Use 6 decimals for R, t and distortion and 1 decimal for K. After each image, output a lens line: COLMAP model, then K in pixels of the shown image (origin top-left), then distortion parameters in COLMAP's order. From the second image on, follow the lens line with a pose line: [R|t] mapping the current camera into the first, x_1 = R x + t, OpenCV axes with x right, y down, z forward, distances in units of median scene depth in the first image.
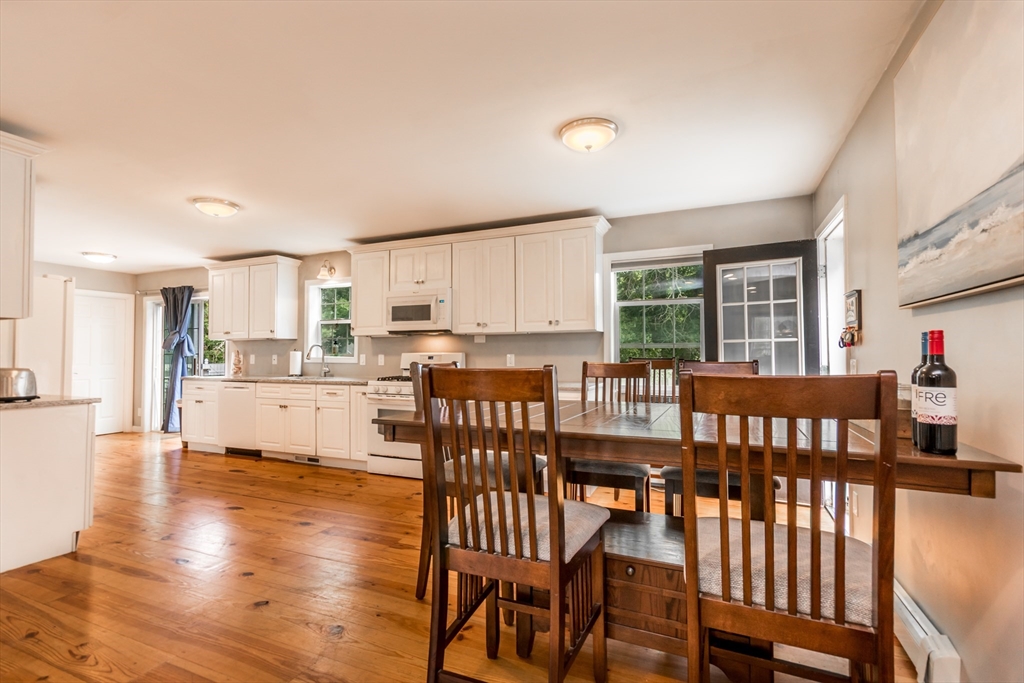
lens RADIAL K [[475.3, 0, 512.0], [0, 475.3, 341.5], [0, 0, 1]] dist [0.030727, 0.000110]
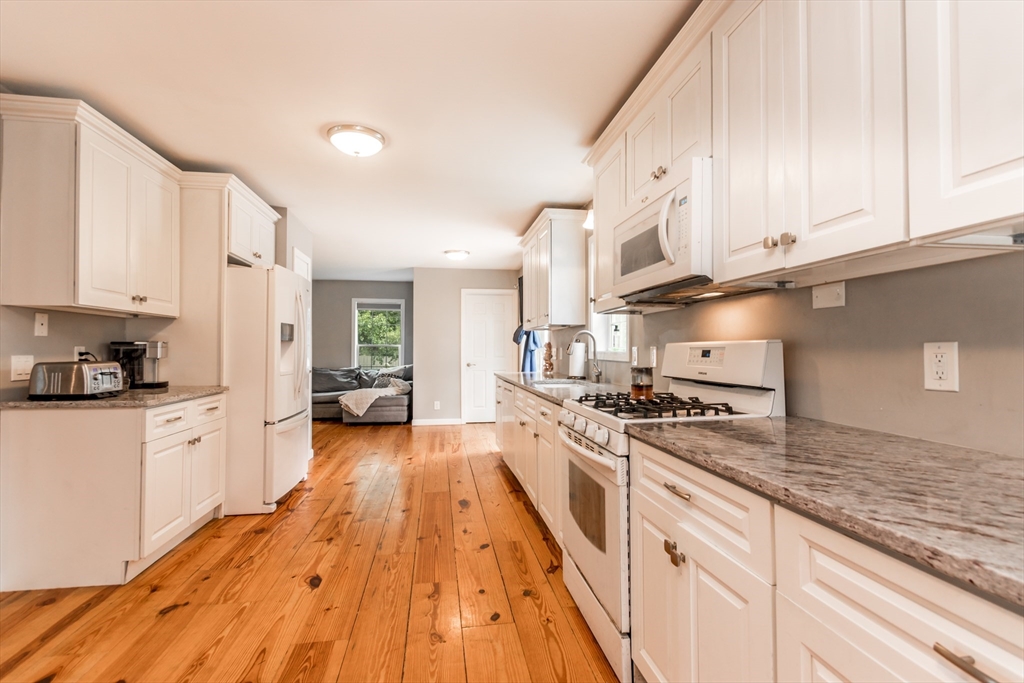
lens RADIAL K [[475.3, 0, 512.0], [0, 475.3, 341.5], [0, 0, 1]] dist [0.030727, 0.000110]
pose [[0.545598, -0.011452, -0.837969, 0.085581], [0.018450, 0.999828, -0.001651, 0.021775], [0.837844, -0.014560, 0.545716, 0.647964]]
